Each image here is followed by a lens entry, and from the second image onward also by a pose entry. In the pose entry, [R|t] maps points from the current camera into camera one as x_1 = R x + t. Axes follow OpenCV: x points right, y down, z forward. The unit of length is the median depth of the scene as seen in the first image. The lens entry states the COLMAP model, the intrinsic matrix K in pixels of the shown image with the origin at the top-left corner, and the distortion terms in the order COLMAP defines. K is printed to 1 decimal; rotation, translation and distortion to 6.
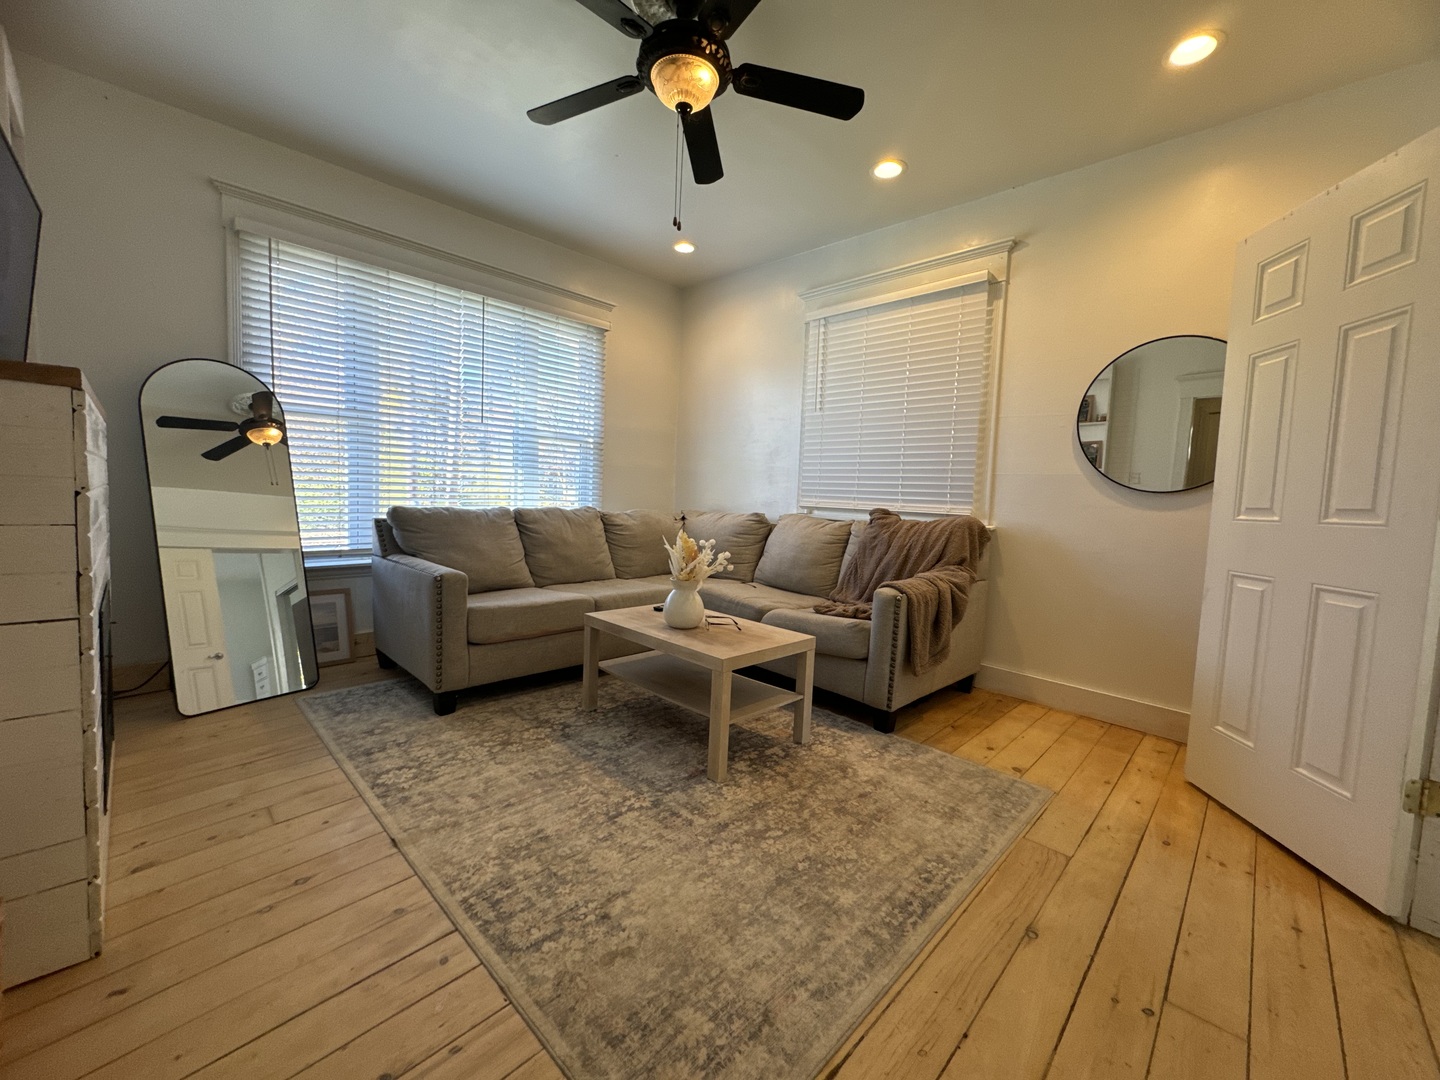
lens RADIAL K [[572.9, 0, 719.8], [0, 572.9, 535.5], [0, 0, 1]] dist [-0.002533, 0.000335]
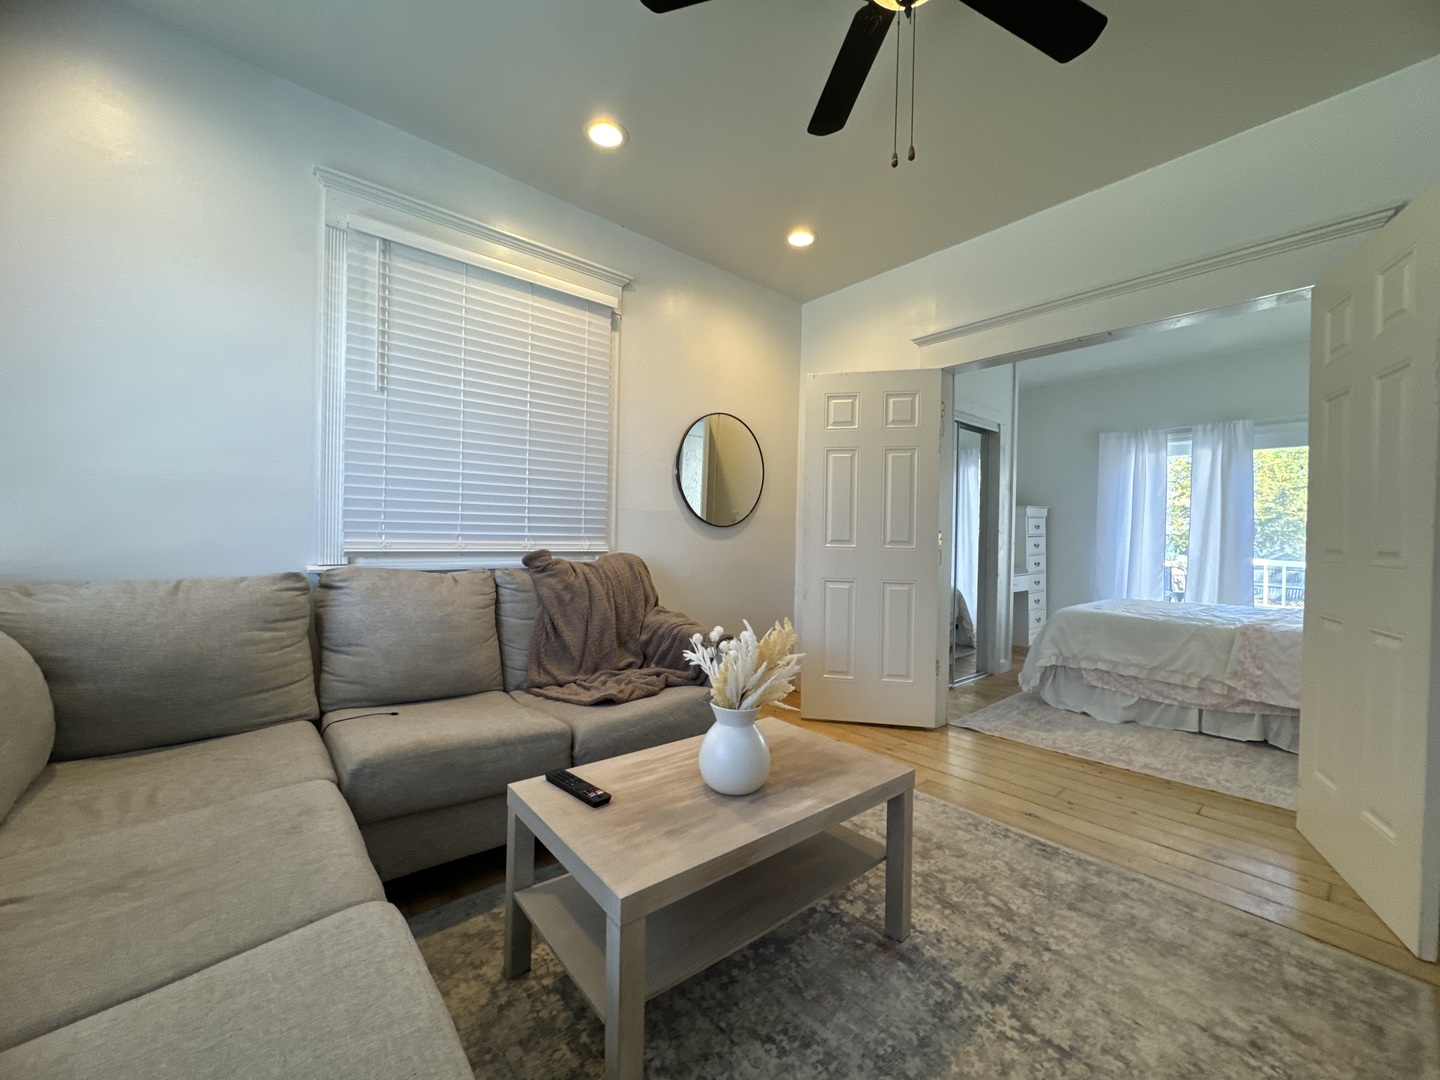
lens RADIAL K [[572.9, 0, 719.8], [0, 572.9, 535.5], [0, 0, 1]] dist [-0.002533, 0.000335]
pose [[0.090902, -0.042534, 0.994951, -0.849614], [0.051418, 0.997955, 0.037964, -0.154781], [-0.994532, 0.047707, 0.092903, 1.287224]]
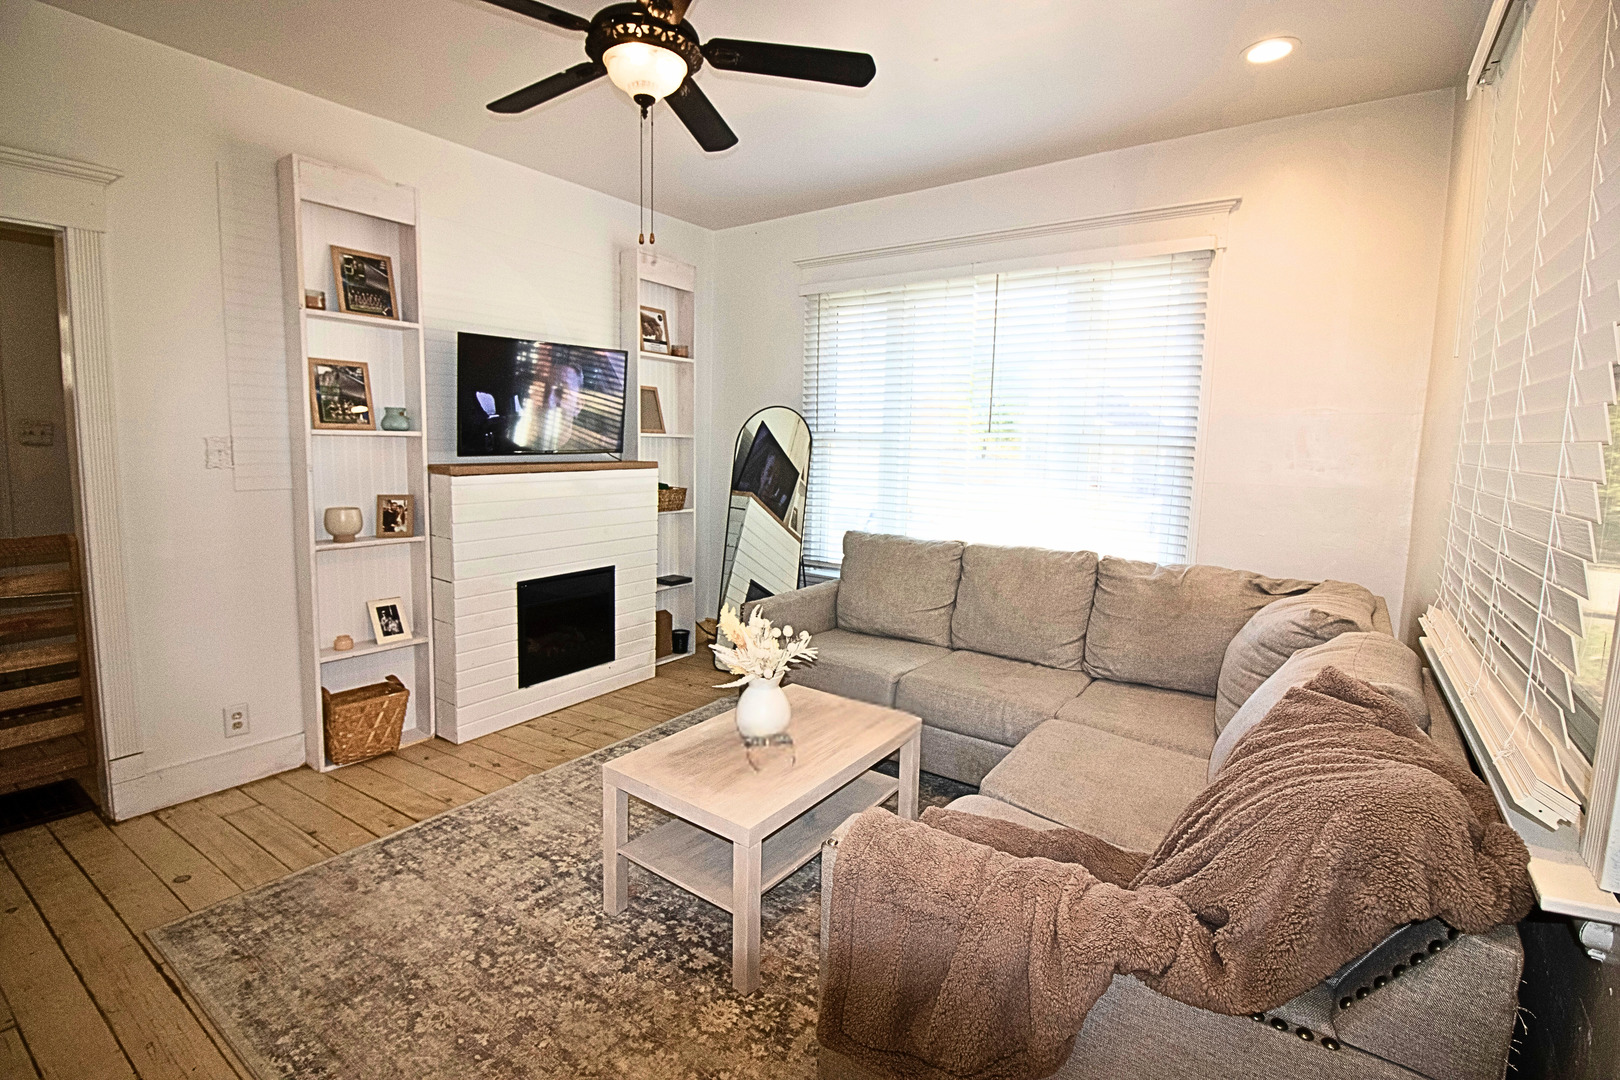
lens RADIAL K [[750.4, 0, 798.5], [0, 750.4, 511.3], [0, 0, 1]] dist [-0.000912, -0.012616]
pose [[0.156202, 0.067753, -0.985399, 1.182499], [-0.085067, 0.994861, 0.054919, -0.247047], [0.984055, 0.075246, 0.161163, 1.177801]]
